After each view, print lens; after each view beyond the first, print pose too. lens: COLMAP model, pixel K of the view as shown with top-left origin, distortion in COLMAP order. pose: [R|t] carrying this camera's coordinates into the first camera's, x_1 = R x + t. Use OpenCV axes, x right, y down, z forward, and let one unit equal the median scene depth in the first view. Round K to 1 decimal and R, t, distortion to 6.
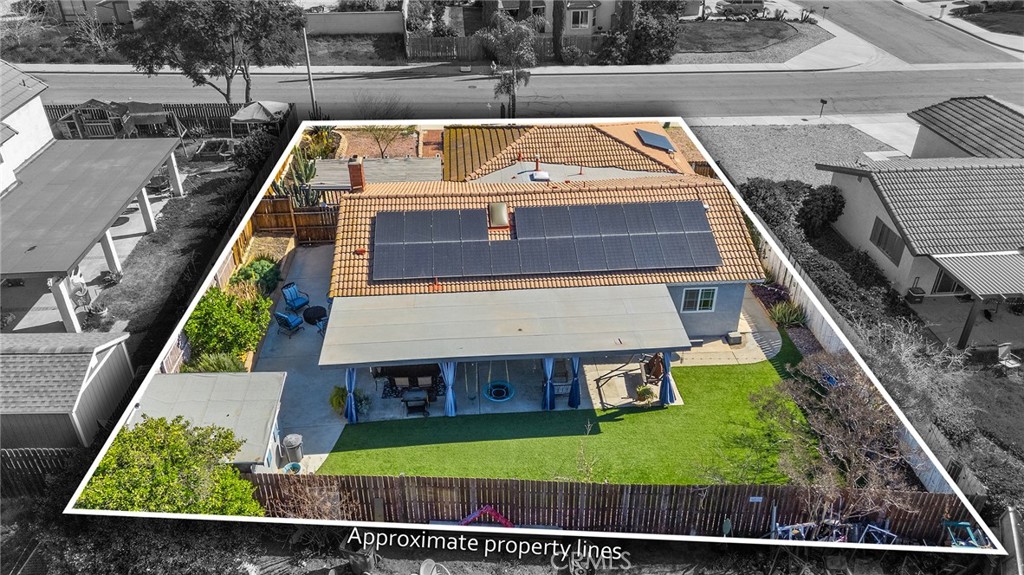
lens RADIAL K [[756.3, 0, 520.5], [0, 756.3, 285.5], [0, 0, 1]] dist [0.045963, -0.010177]
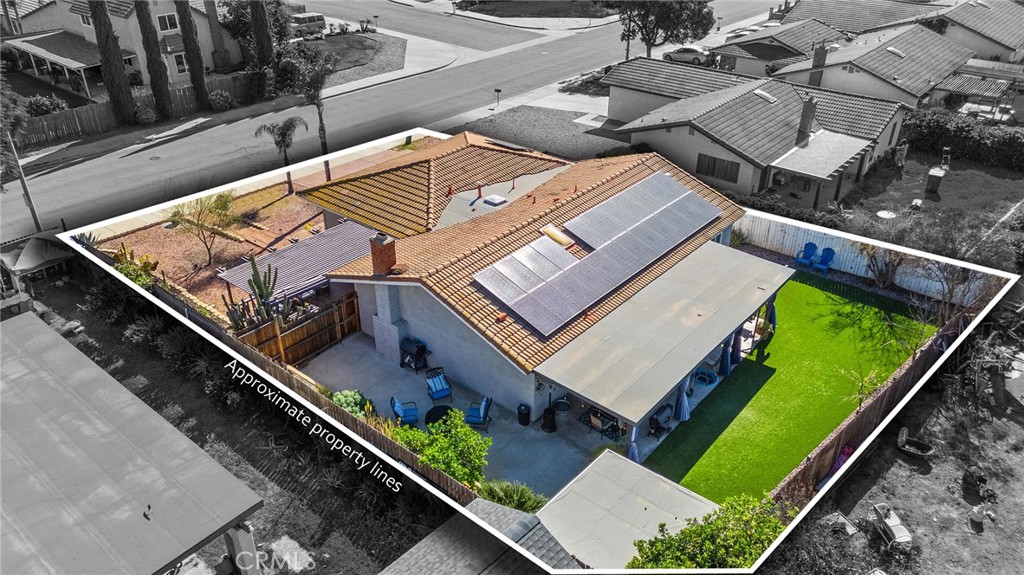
lens RADIAL K [[756.3, 0, 520.5], [0, 756.3, 285.5], [0, 0, 1]] dist [0.045963, -0.010177]
pose [[0.695583, -0.358651, 0.622522, -0.584327], [0.371651, 0.921167, 0.115440, -0.139071], [-0.614850, 0.151063, 0.774041, 0.228390]]
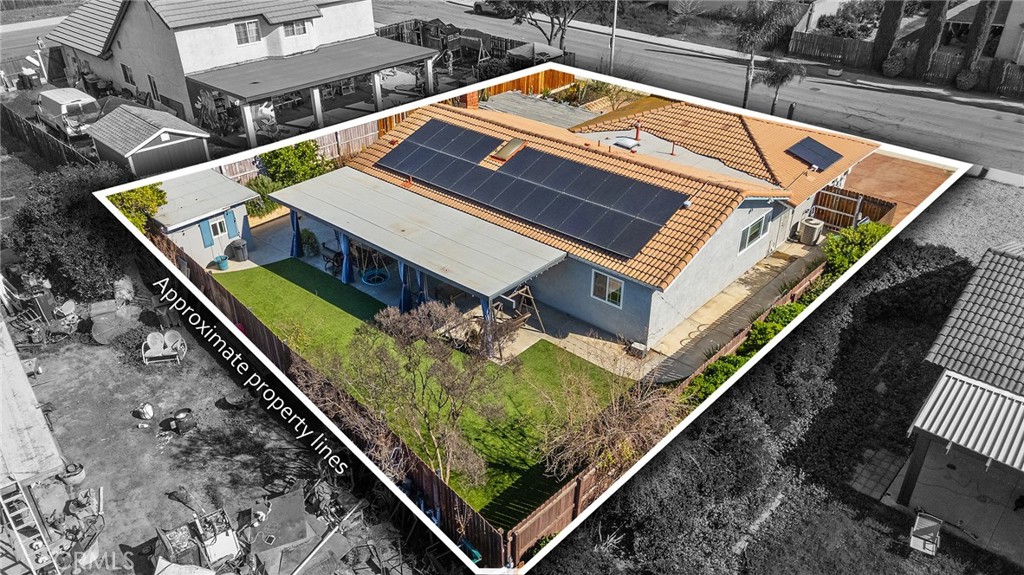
lens RADIAL K [[756.3, 0, 520.5], [0, 756.3, 285.5], [0, 0, 1]] dist [0.045963, -0.010177]
pose [[0.701927, 0.362248, -0.613249, 0.559444], [-0.372183, 0.920650, 0.117828, -0.040665], [0.607271, 0.145534, 0.781052, 0.194456]]
